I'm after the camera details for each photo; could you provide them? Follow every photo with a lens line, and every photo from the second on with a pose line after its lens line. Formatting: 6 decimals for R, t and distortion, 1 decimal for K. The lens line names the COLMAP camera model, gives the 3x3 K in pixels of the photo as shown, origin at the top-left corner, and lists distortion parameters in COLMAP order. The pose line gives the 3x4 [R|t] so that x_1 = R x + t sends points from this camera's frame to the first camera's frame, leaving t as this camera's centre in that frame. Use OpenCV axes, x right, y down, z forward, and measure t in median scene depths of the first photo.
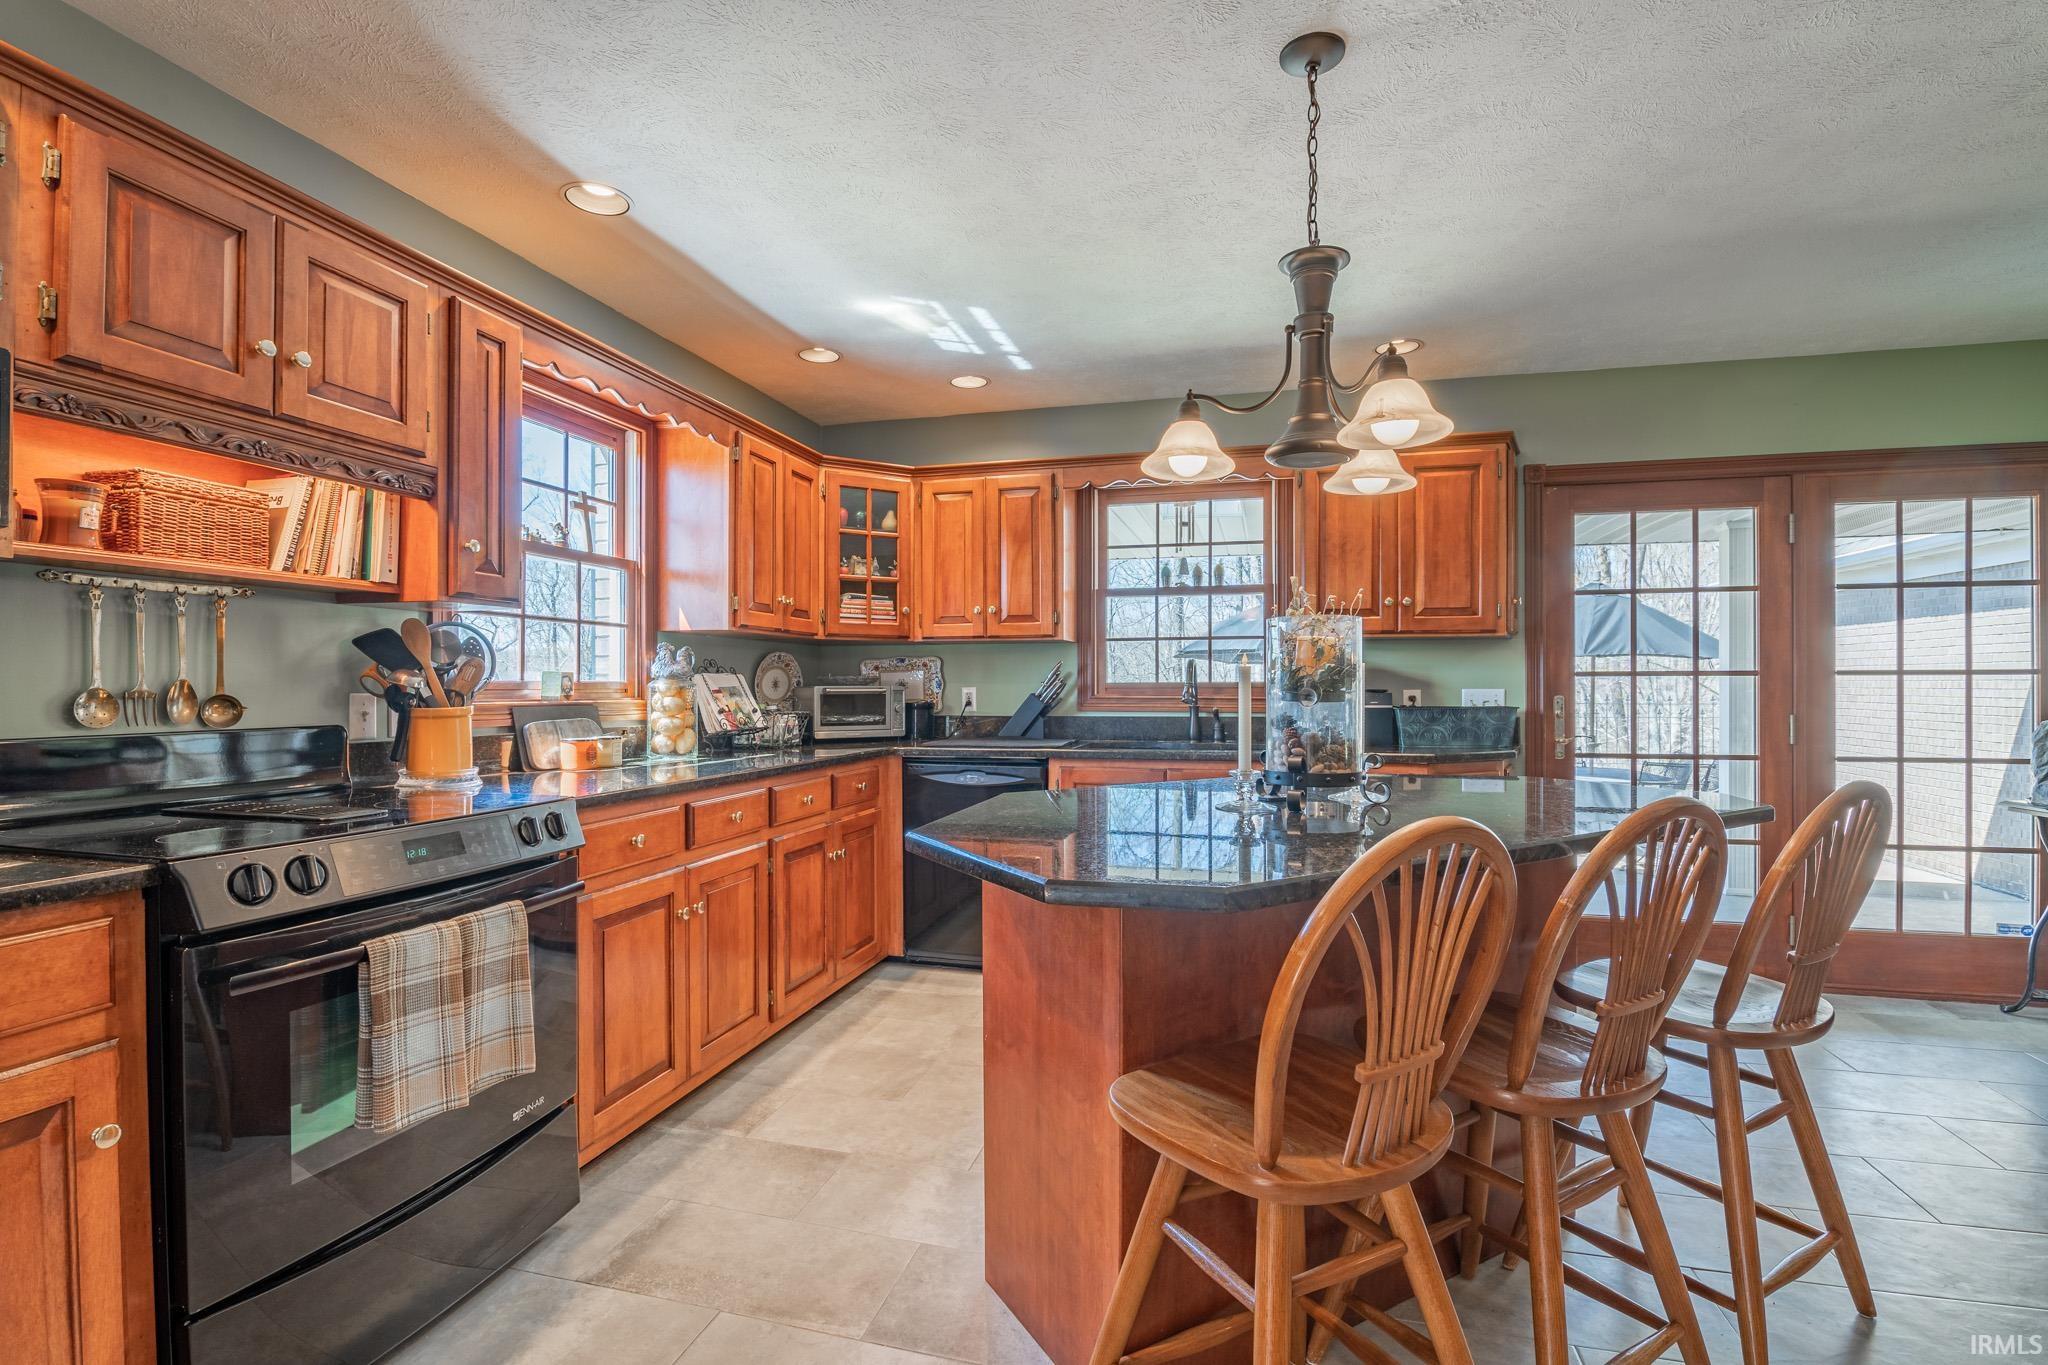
lens RADIAL K [[939.6, 0, 1022.7], [0, 939.6, 688.1], [0, 0, 1]] dist [-0.015620, 0.000506]
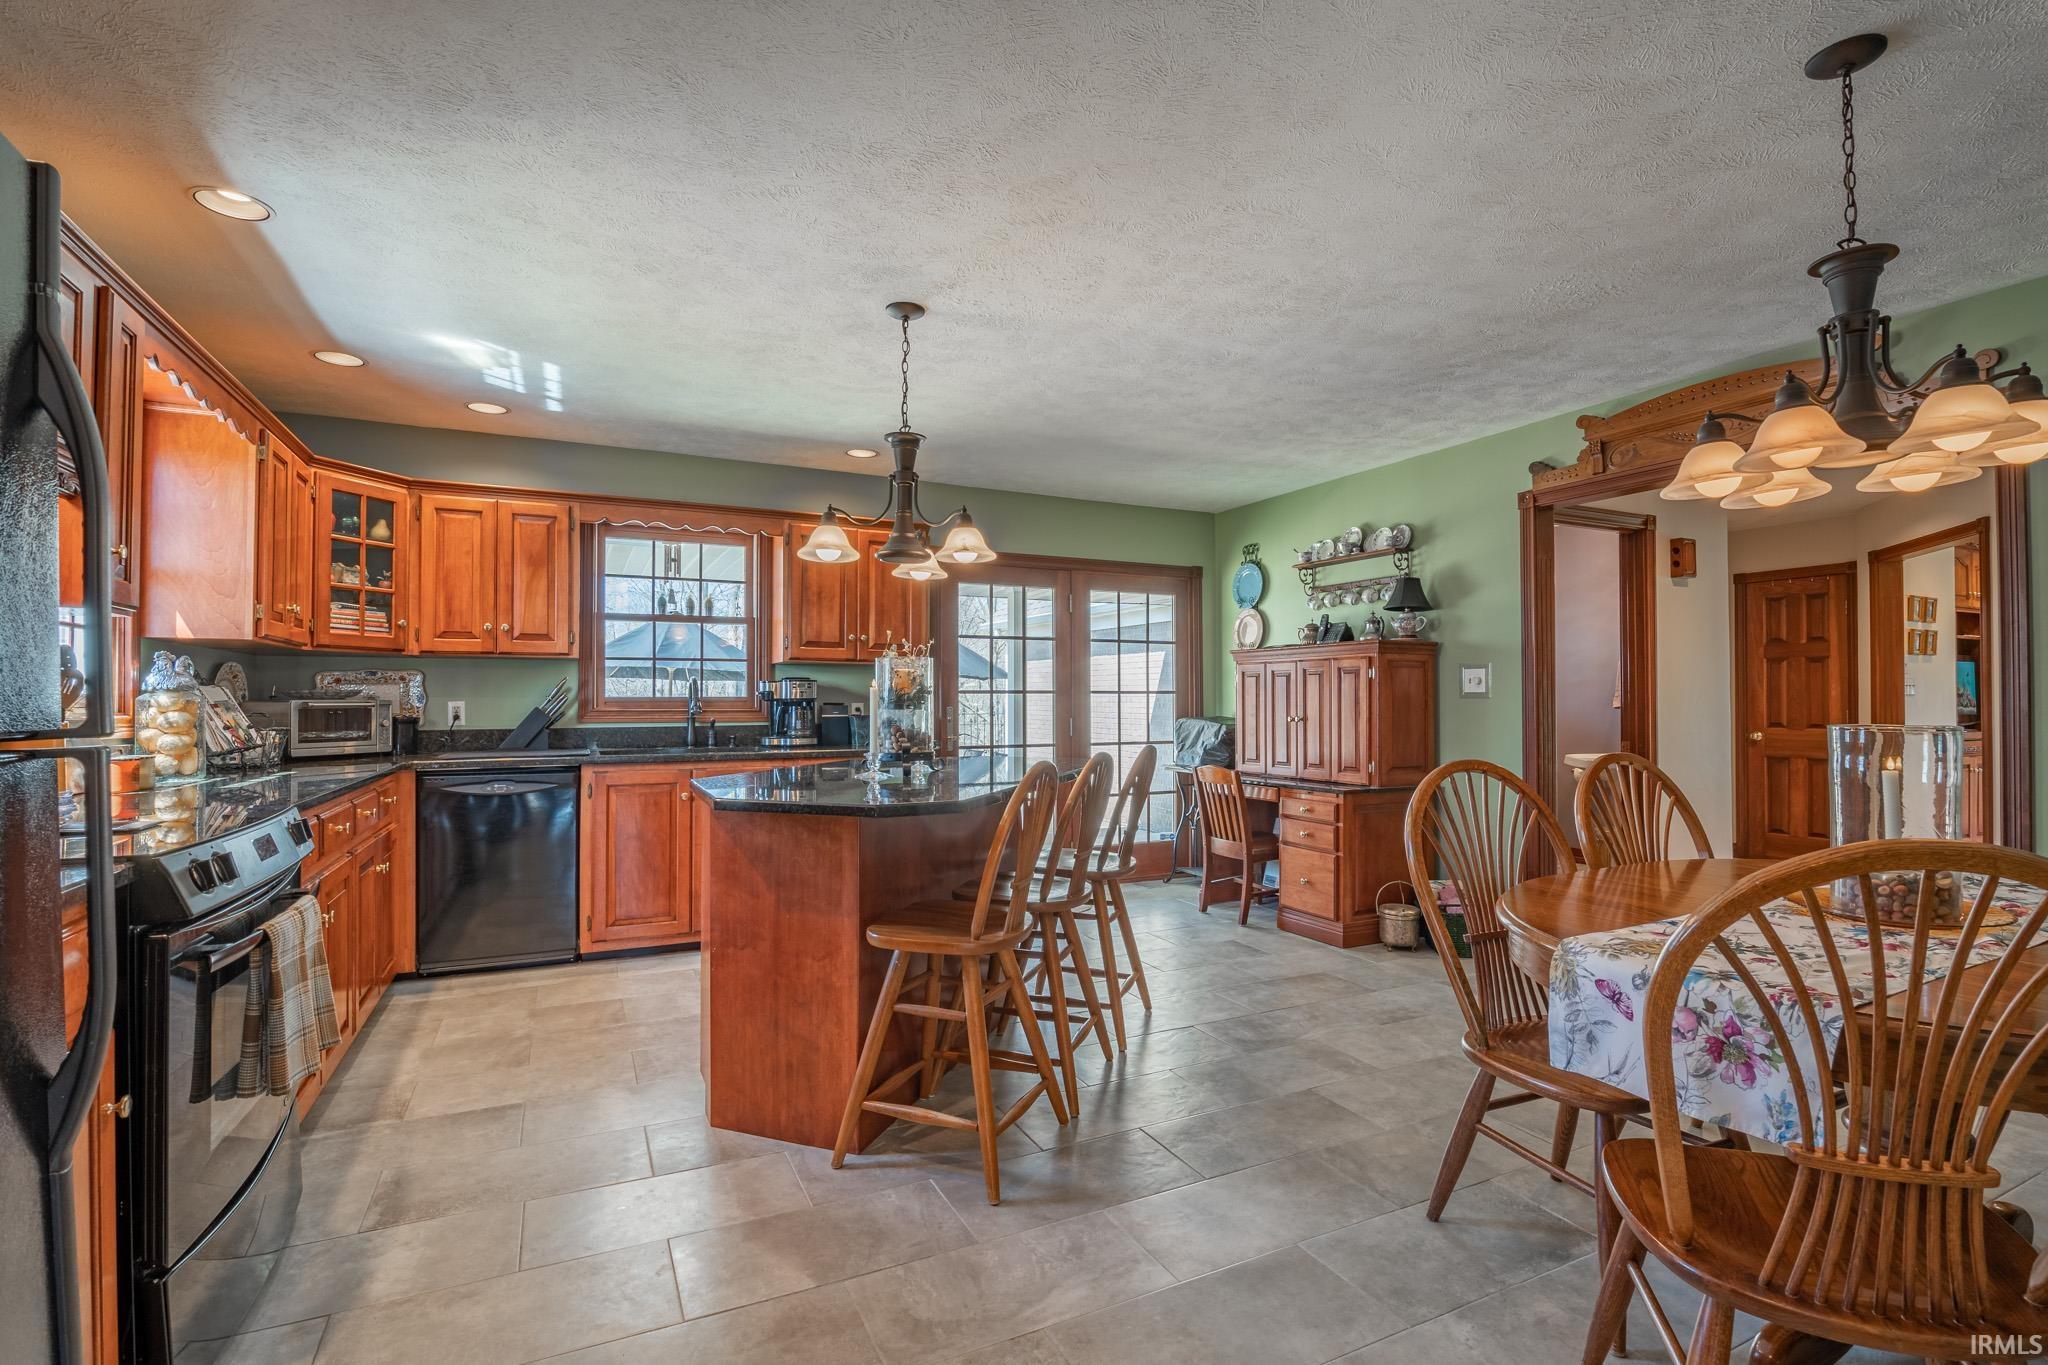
lens RADIAL K [[939.6, 0, 1022.7], [0, 939.6, 688.1], [0, 0, 1]] dist [-0.015620, 0.000506]
pose [[0.756639, 0.008552, 0.653777, -0.309285], [0.001820, 0.999883, -0.015186, 0.001431], [-0.653830, 0.012680, 0.756535, -0.186257]]
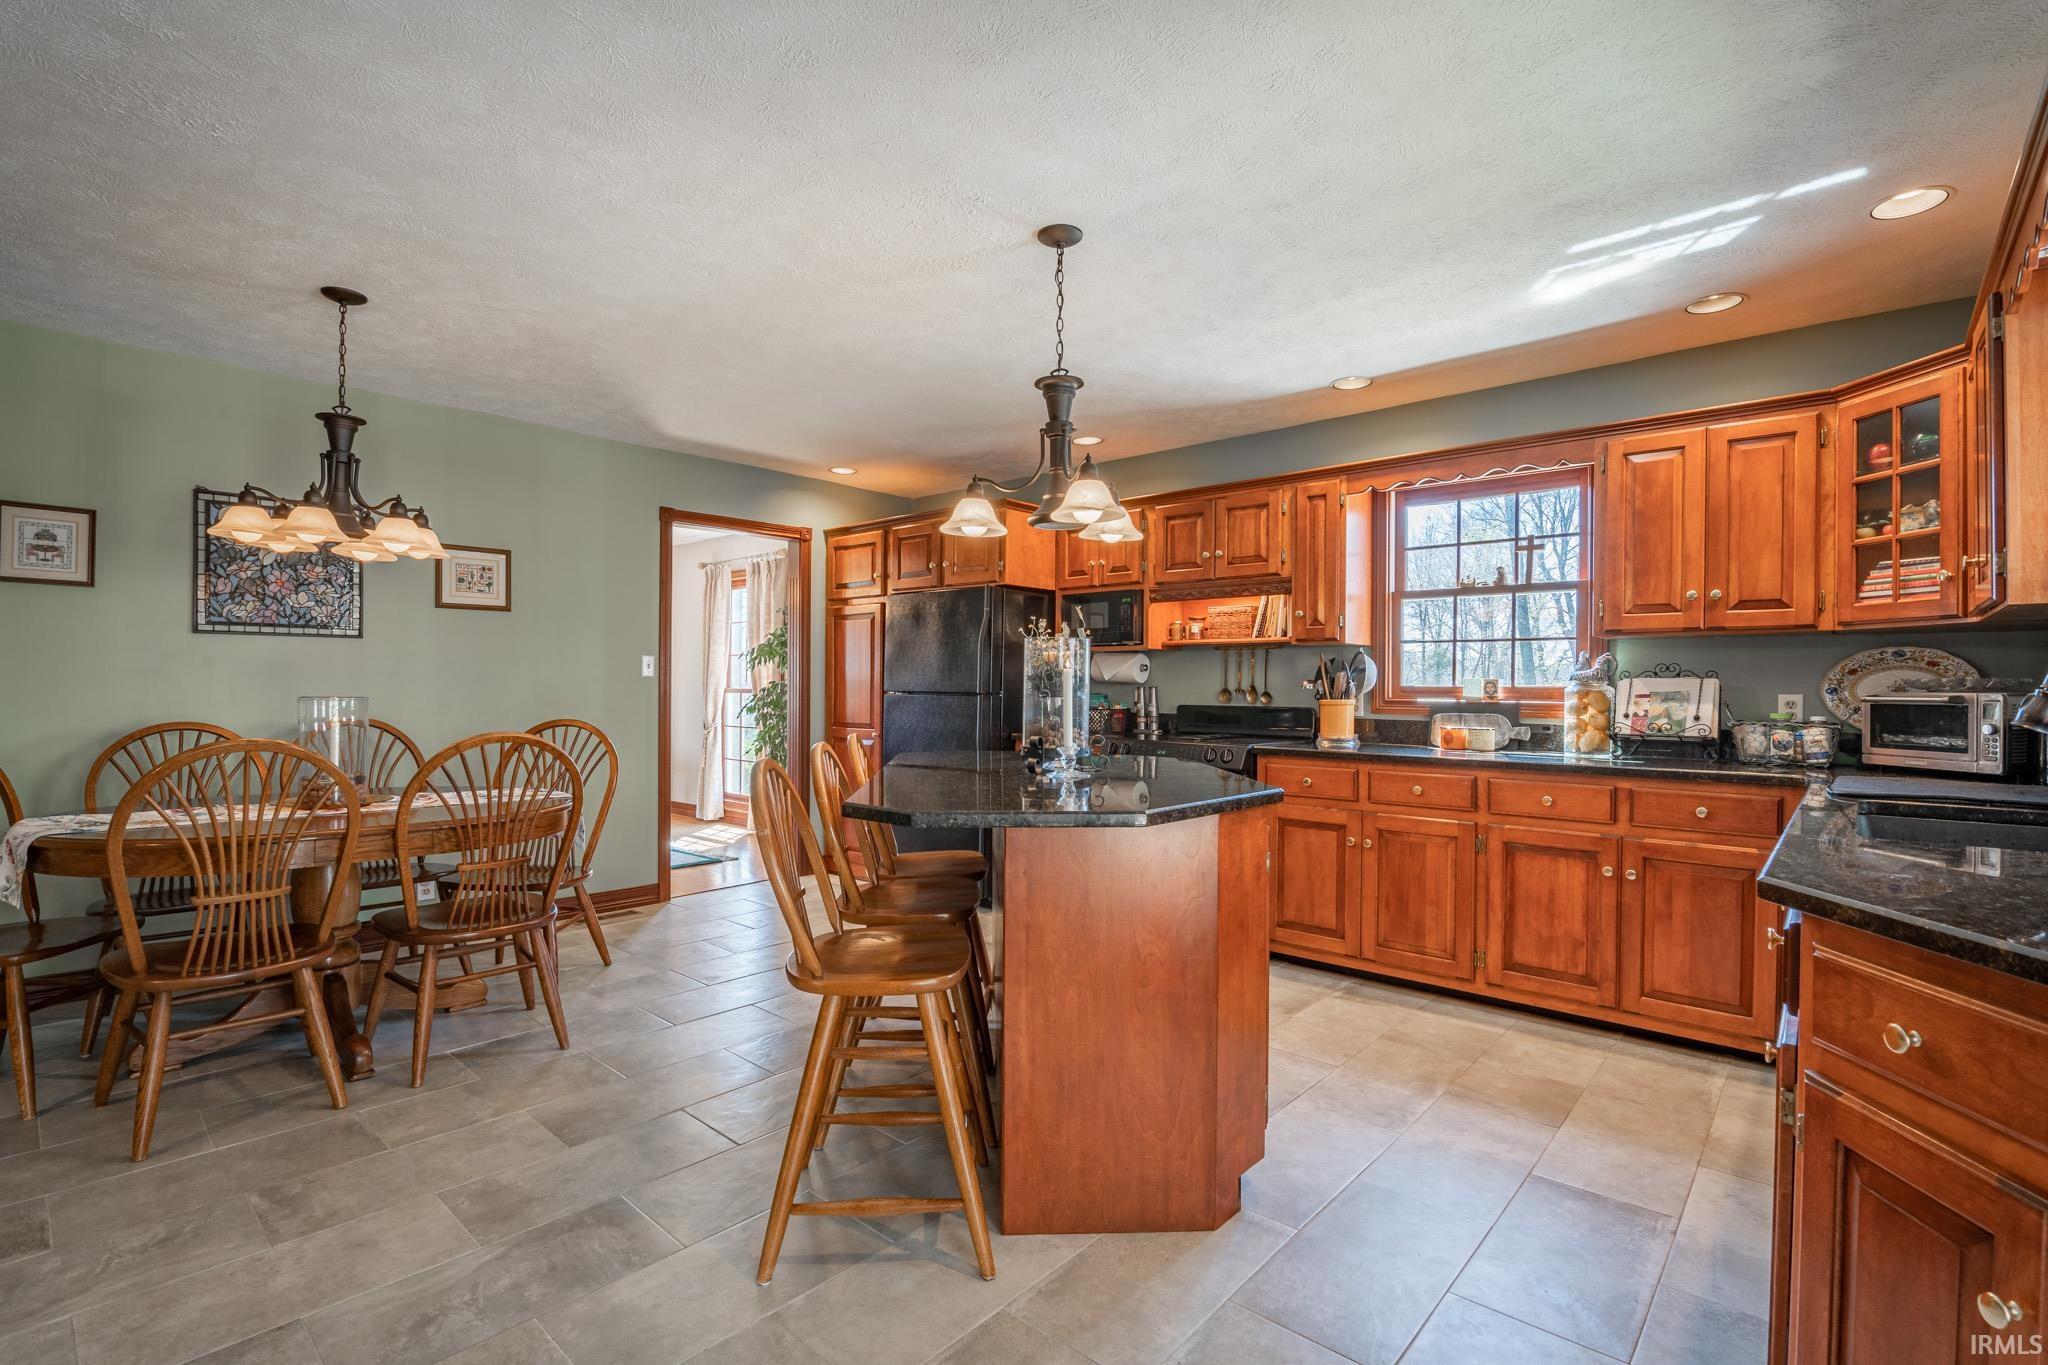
lens RADIAL K [[939.6, 0, 1022.7], [0, 939.6, 688.1], [0, 0, 1]] dist [-0.015620, 0.000506]
pose [[-0.454556, -0.000589, -0.890718, 0.824985], [-0.008644, 0.999956, 0.003750, -0.002648], [0.890676, 0.009404, -0.454541, 0.829239]]
